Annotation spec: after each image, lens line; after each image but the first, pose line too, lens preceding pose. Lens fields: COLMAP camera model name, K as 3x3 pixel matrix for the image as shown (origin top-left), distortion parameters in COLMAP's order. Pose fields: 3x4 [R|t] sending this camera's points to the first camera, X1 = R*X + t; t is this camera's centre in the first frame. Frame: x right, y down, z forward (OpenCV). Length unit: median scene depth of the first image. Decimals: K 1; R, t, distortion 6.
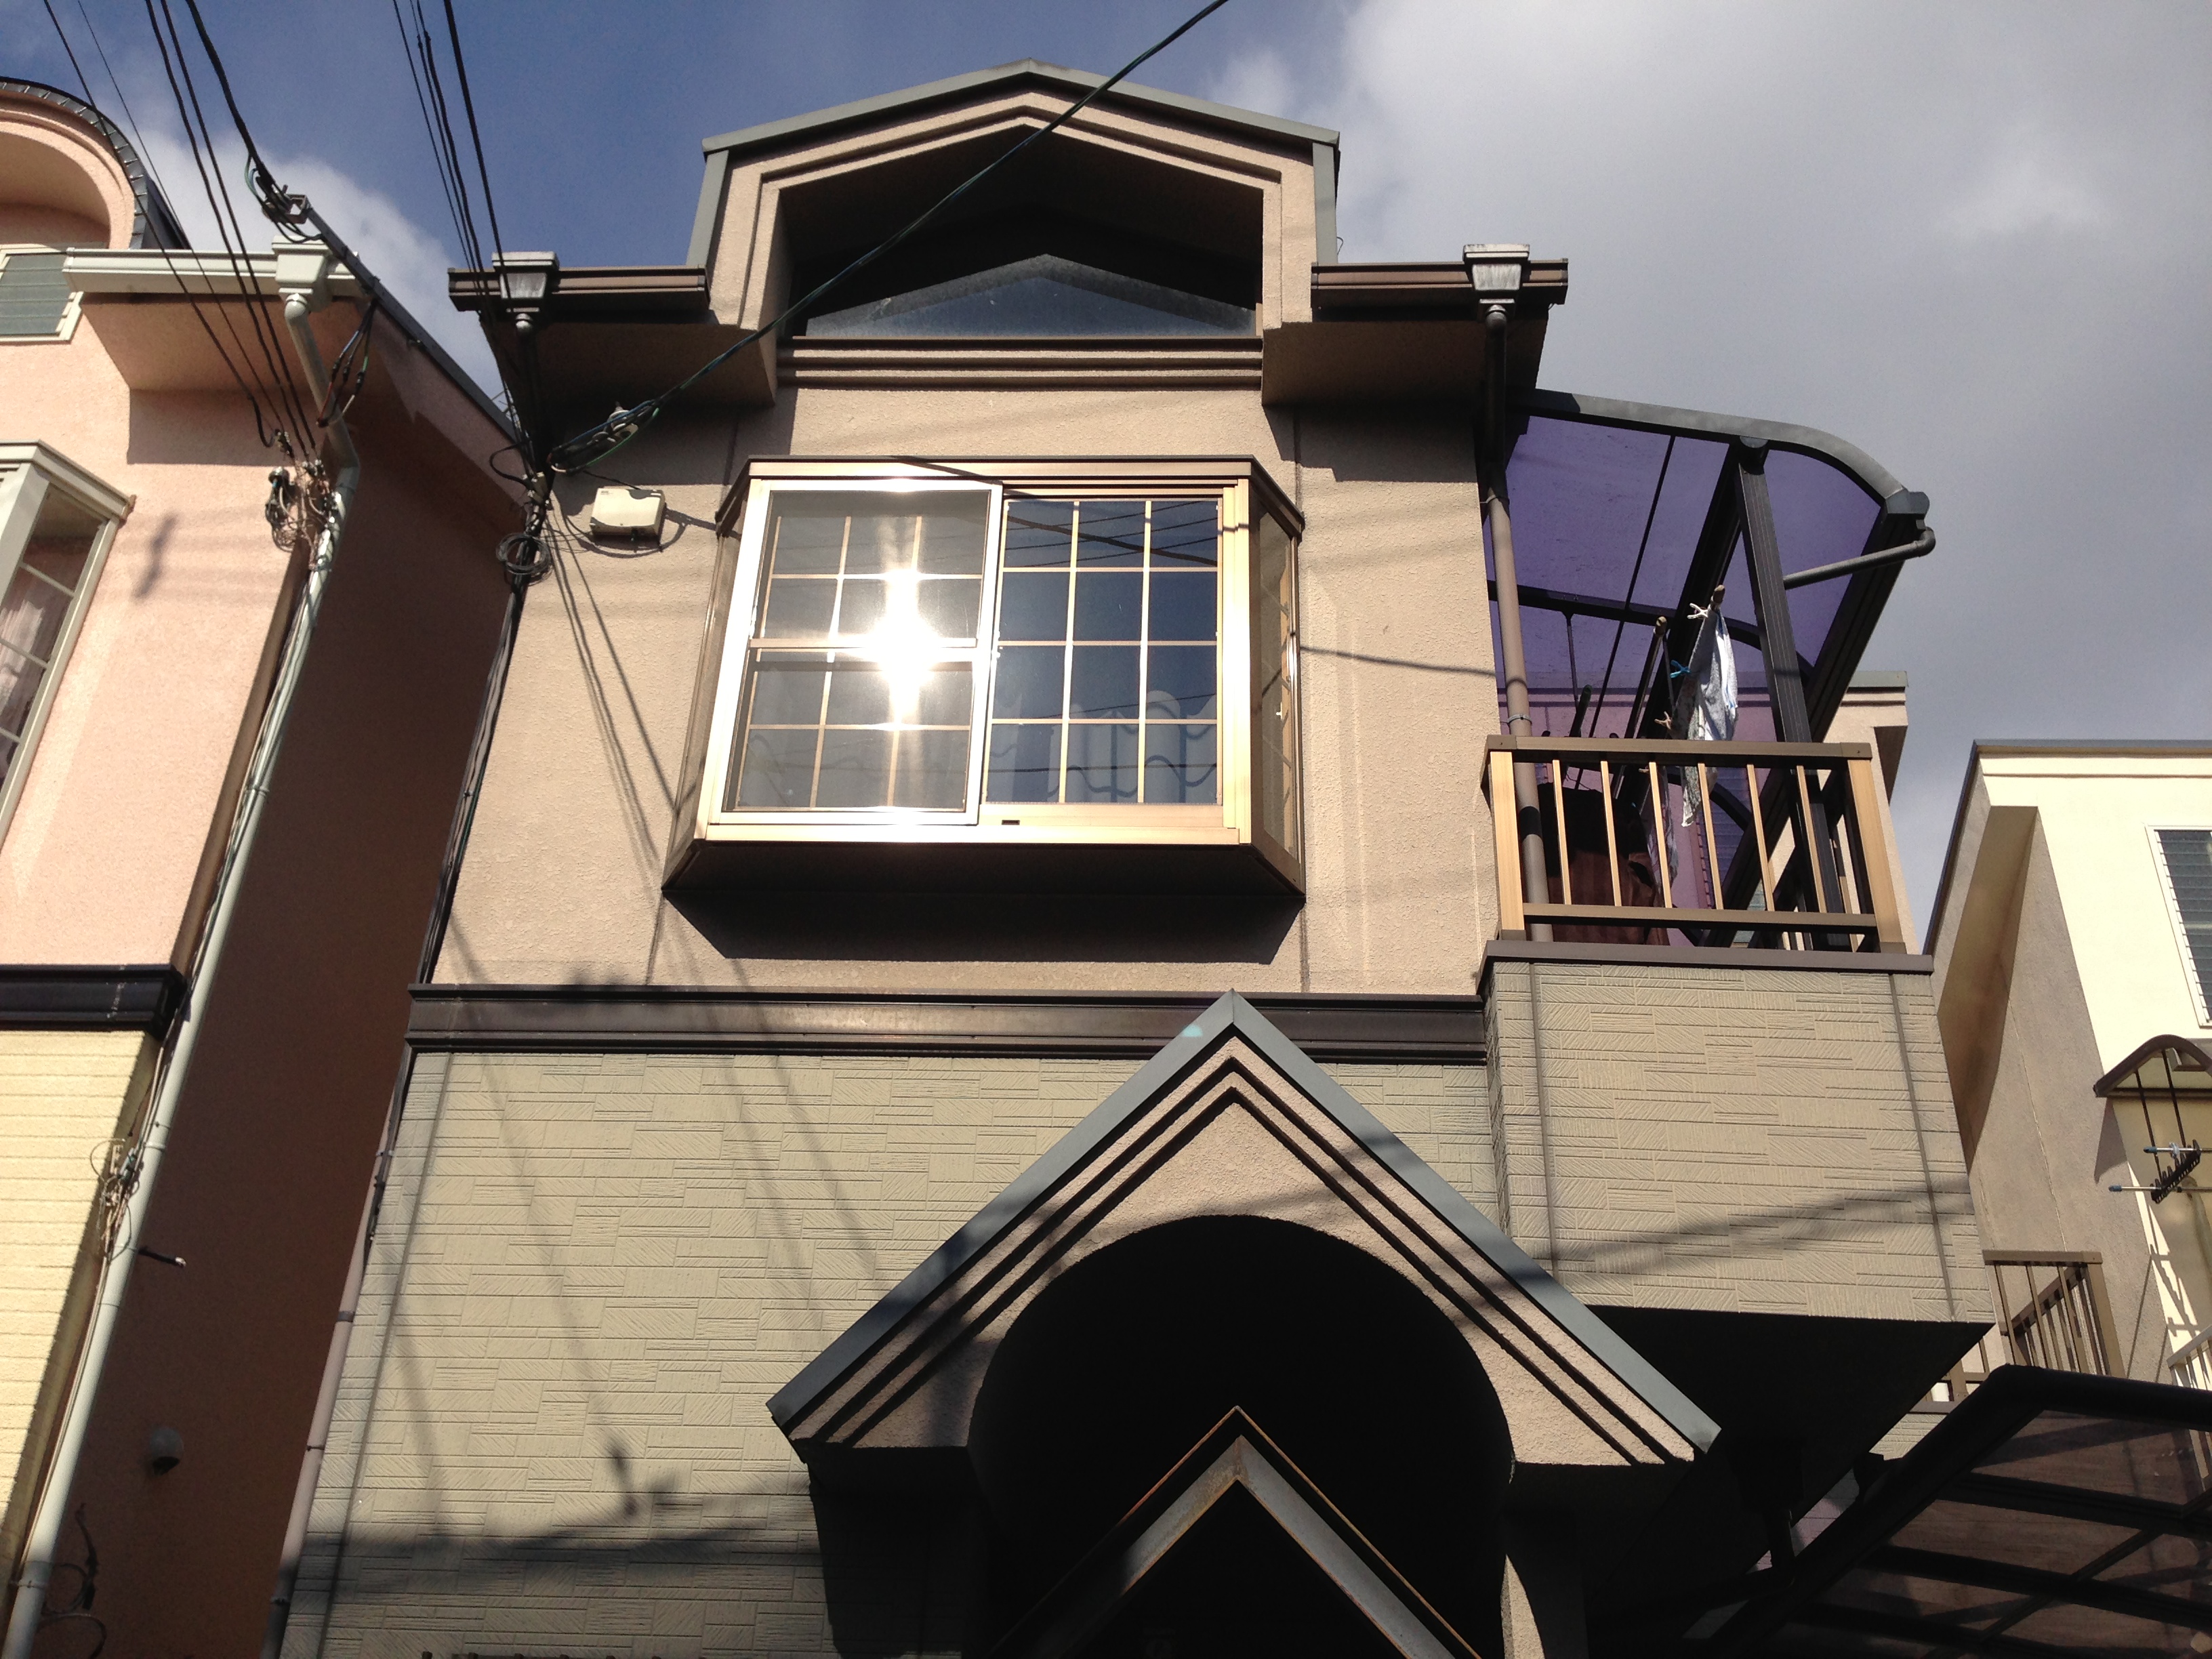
lens RADIAL K [[2058.1, 0, 1106.0], [0, 2058.1, 829.5], [0, 0, 1]] dist [0.166864, -0.315690]
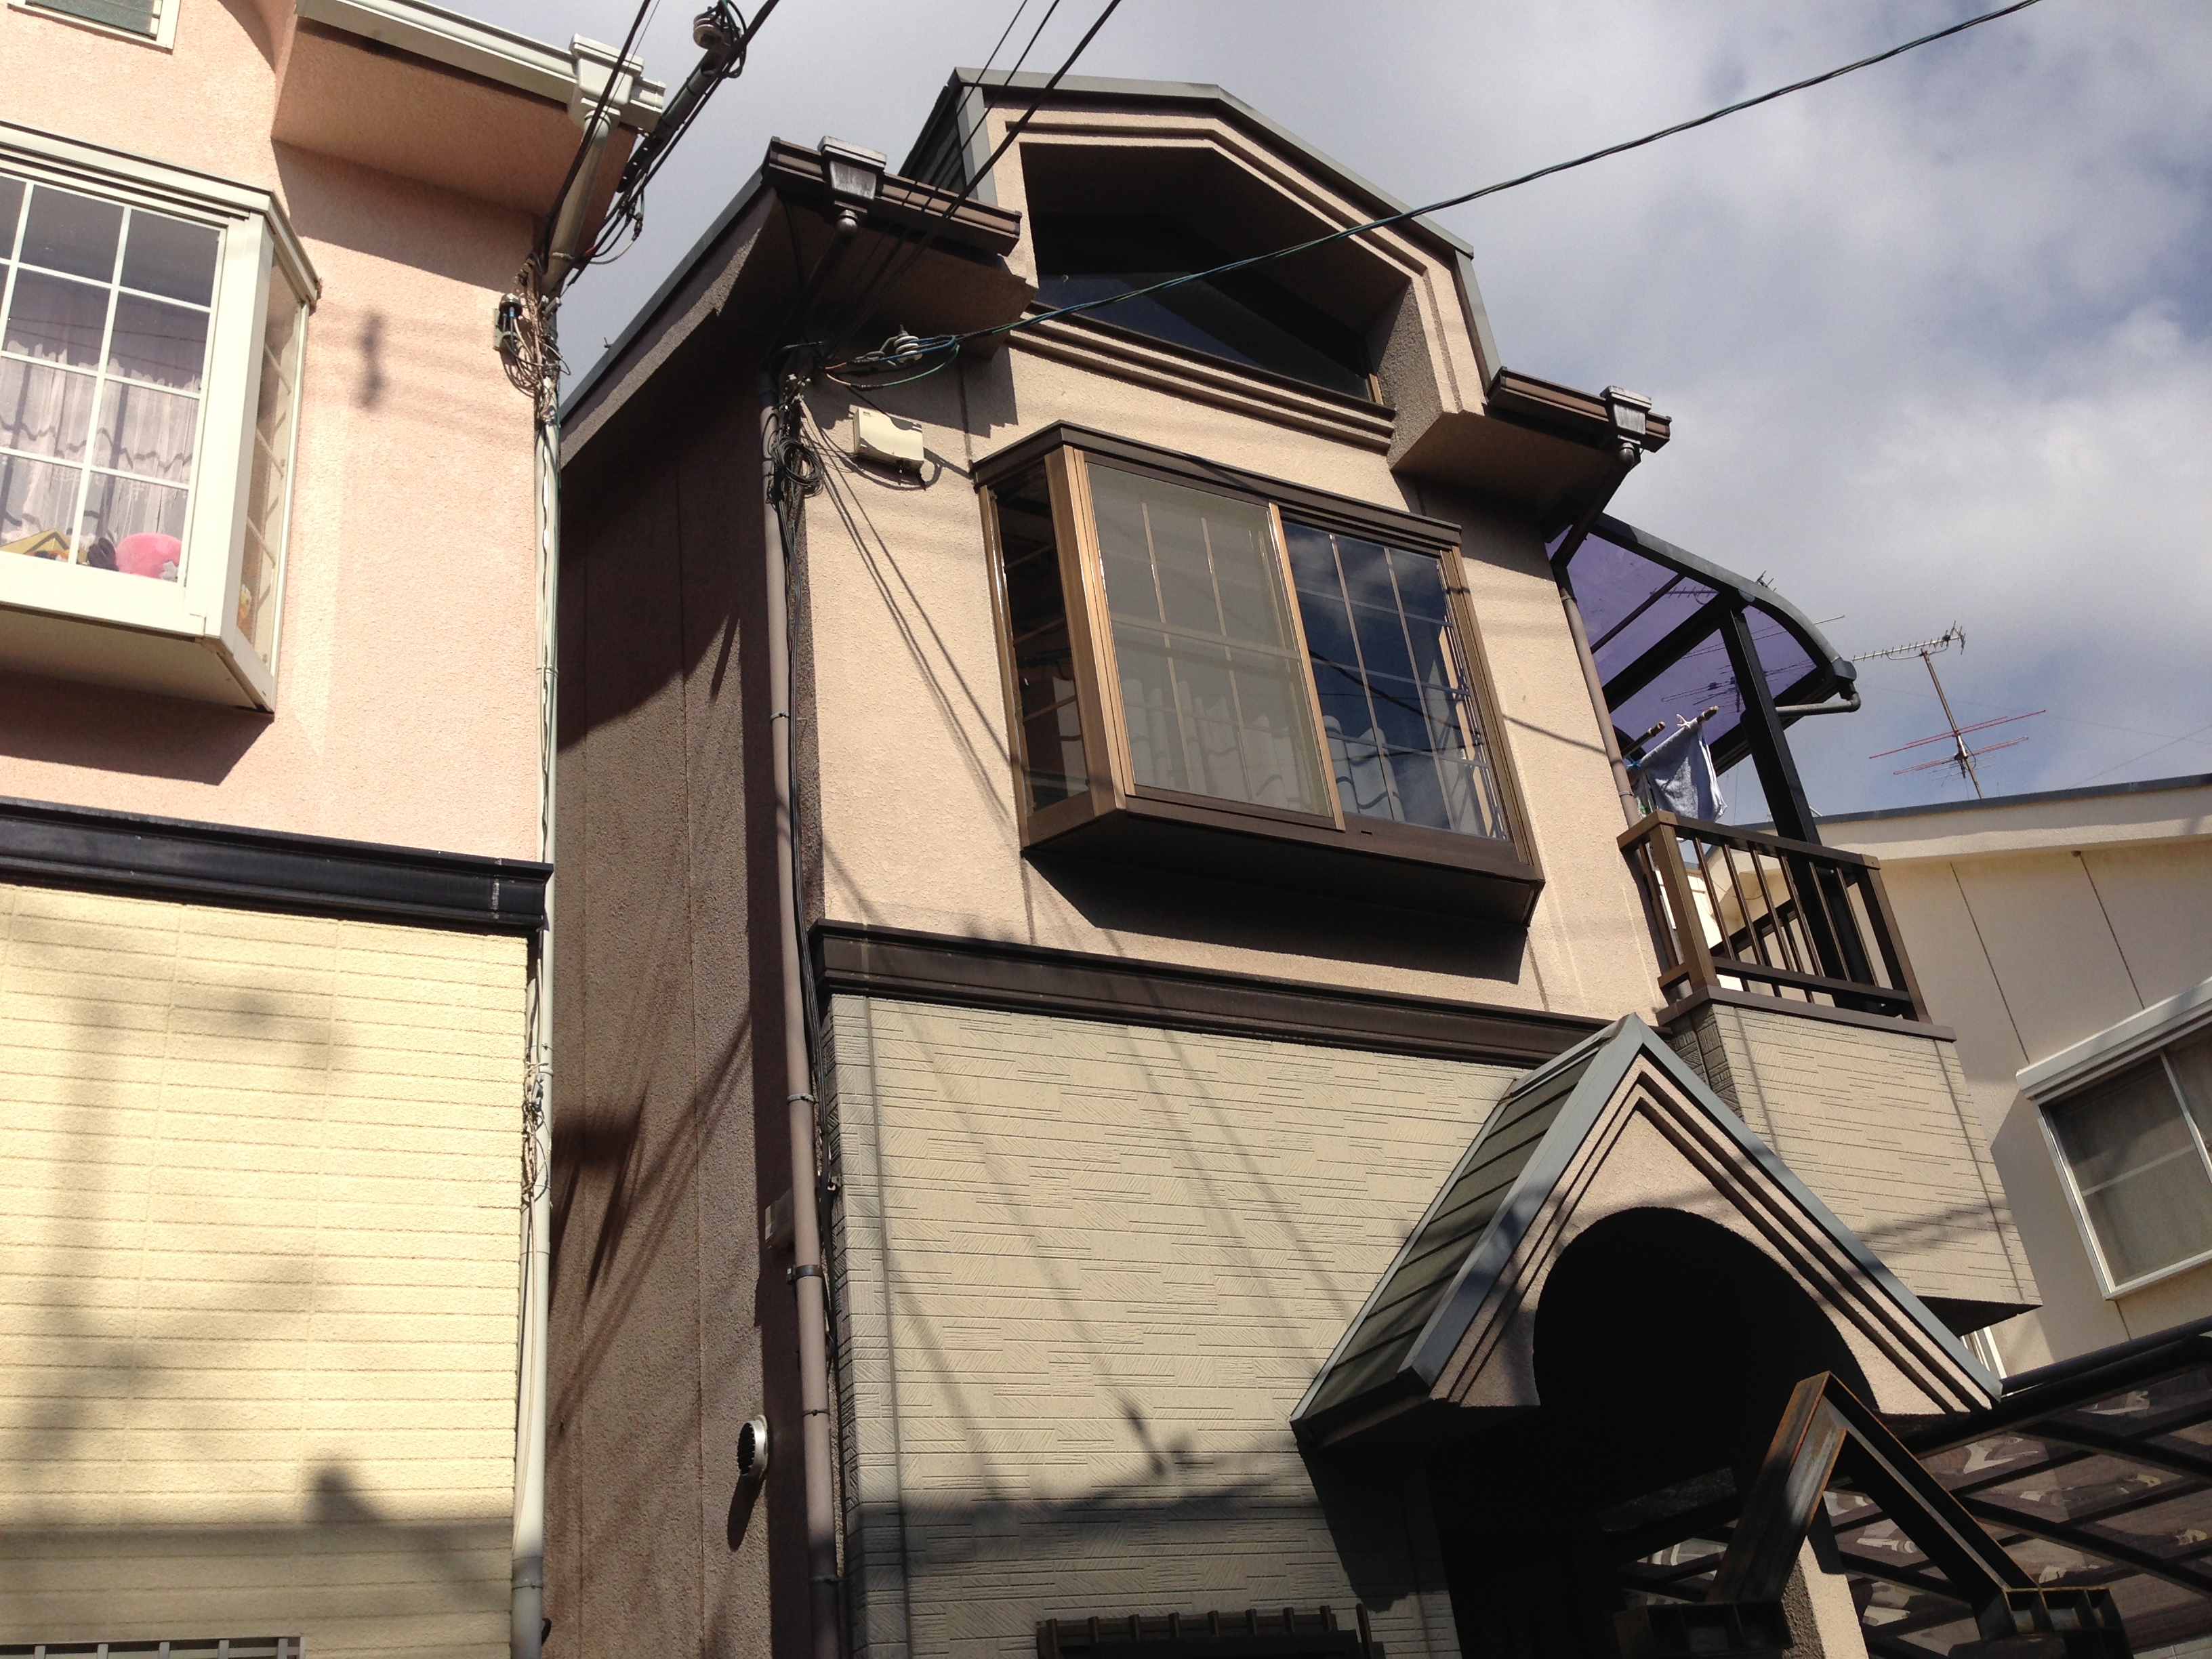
lens RADIAL K [[2087.8, 0, 1106.0], [0, 2087.8, 829.5], [0, 0, 1]] dist [0.135811, -0.226443]
pose [[0.840497, 0.130820, 0.525785, -0.750170], [-0.136011, 0.990284, -0.028970, 0.046078], [-0.524466, -0.047163, 0.850124, 0.144260]]
